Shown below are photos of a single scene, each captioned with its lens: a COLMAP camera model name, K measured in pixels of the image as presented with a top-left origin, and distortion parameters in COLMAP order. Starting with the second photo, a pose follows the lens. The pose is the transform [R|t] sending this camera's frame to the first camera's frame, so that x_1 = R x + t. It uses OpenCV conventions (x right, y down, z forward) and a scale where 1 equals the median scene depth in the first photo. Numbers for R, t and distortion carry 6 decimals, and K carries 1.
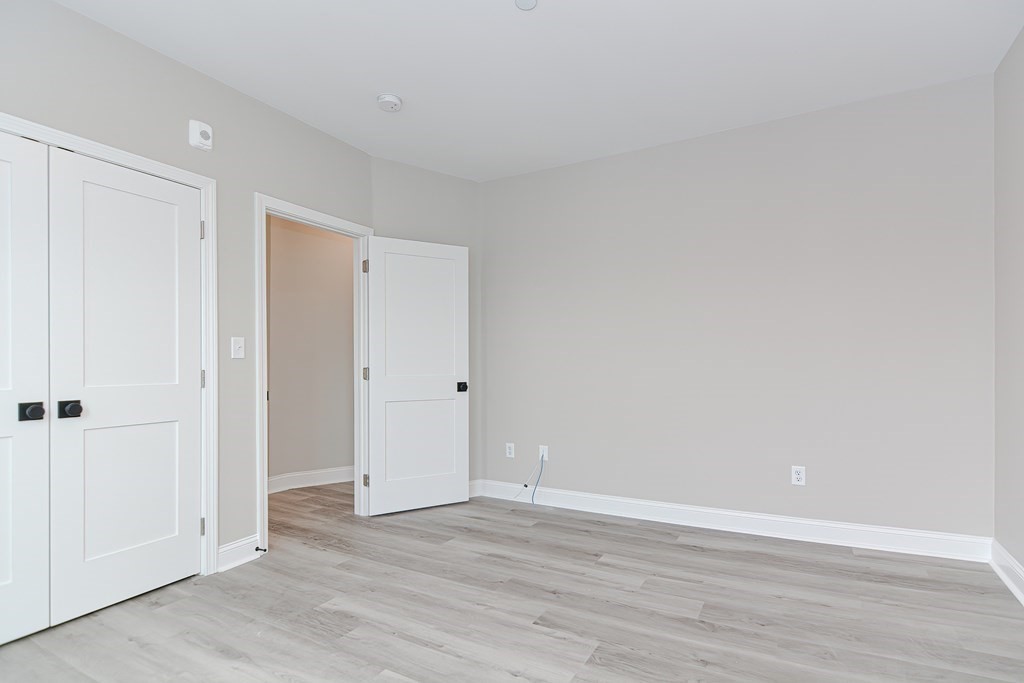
lens RADIAL K [[503.4, 0, 521.4], [0, 503.4, 349.9], [0, 0, 1]] dist [0.015777, -0.009184]
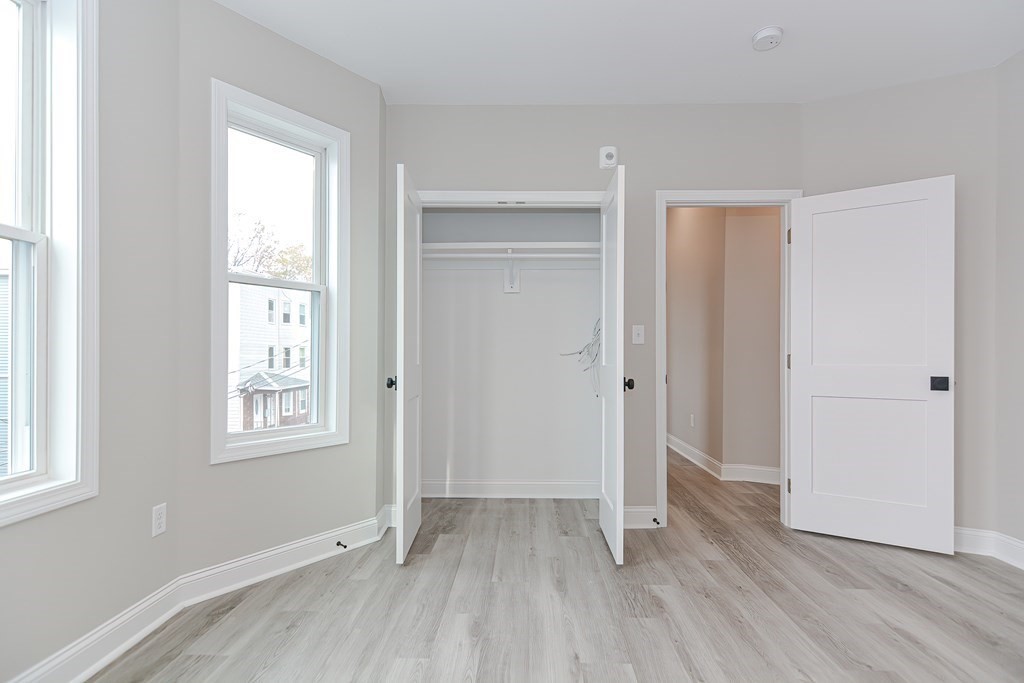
lens RADIAL K [[503.4, 0, 515.0], [0, 503.4, 351.7], [0, 0, 1]] dist [0.015777, -0.009184]
pose [[0.464244, -0.007358, -0.885677, 0.277355], [0.015102, 0.999886, -0.000390, 0.027000], [0.885578, -0.013194, 0.464302, 0.223043]]
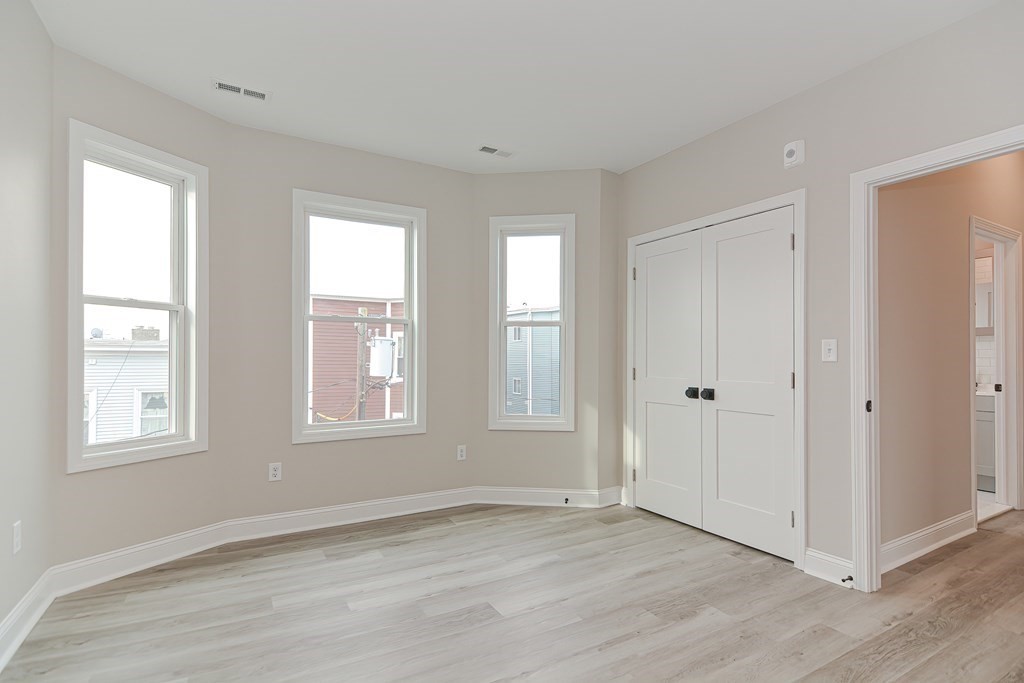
lens RADIAL K [[503.4, 0, 509.4], [0, 503.4, 347.7], [0, 0, 1]] dist [0.015777, -0.009184]
pose [[-0.532721, -0.022603, -0.845989, 0.506732], [0.011717, 0.999350, -0.034078, 0.014679], [0.846210, -0.028066, -0.532110, 0.902621]]
